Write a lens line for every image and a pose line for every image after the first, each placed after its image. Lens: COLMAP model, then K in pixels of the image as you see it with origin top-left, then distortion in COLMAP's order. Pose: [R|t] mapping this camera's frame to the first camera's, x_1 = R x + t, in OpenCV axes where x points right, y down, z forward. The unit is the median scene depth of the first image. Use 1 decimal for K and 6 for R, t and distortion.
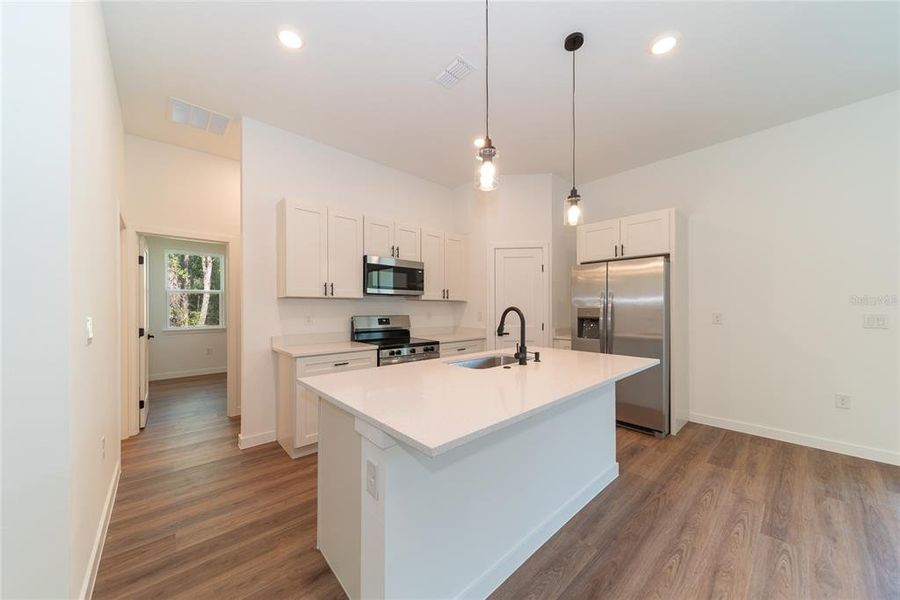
lens RADIAL K [[314.4, 0, 448.4], [0, 314.4, 308.5], [0, 0, 1]] dist [-0.001068, -0.000263]
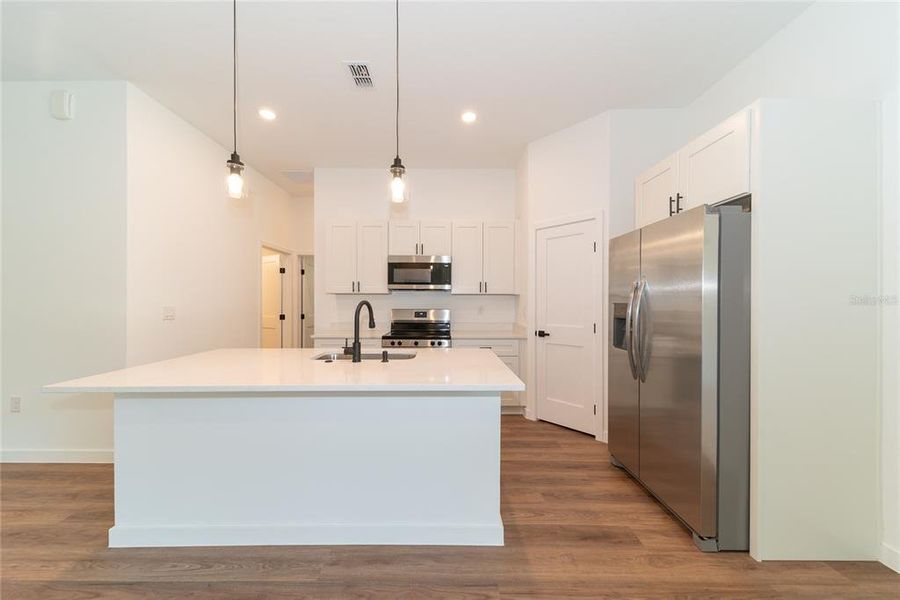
lens RADIAL K [[314.9, 0, 449.9], [0, 314.9, 303.0], [0, 0, 1]] dist [0.001770, -0.000293]
pose [[0.746672, 0.003162, -0.665184, 0.690392], [-0.002203, 0.999995, 0.002281, -0.000888], [0.665188, -0.000238, 0.746676, 0.308939]]
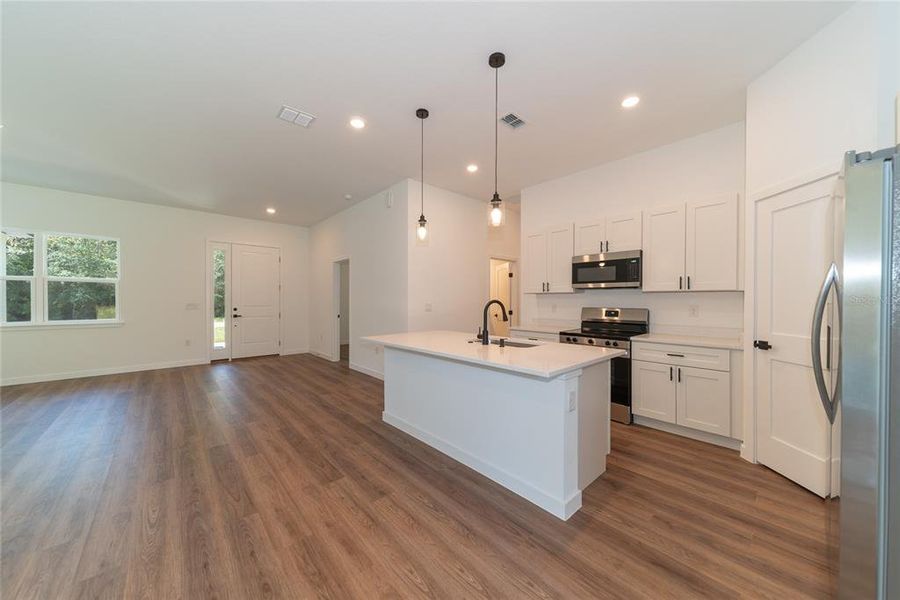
lens RADIAL K [[317.6, 0, 443.6], [0, 317.6, 301.0], [0, 0, 1]] dist [0.000472, -0.000052]
pose [[-0.012206, 0.003427, -0.999920, 0.995693], [-0.001039, 0.999994, 0.003440, -0.003934], [0.999925, 0.001081, -0.012203, 0.541535]]
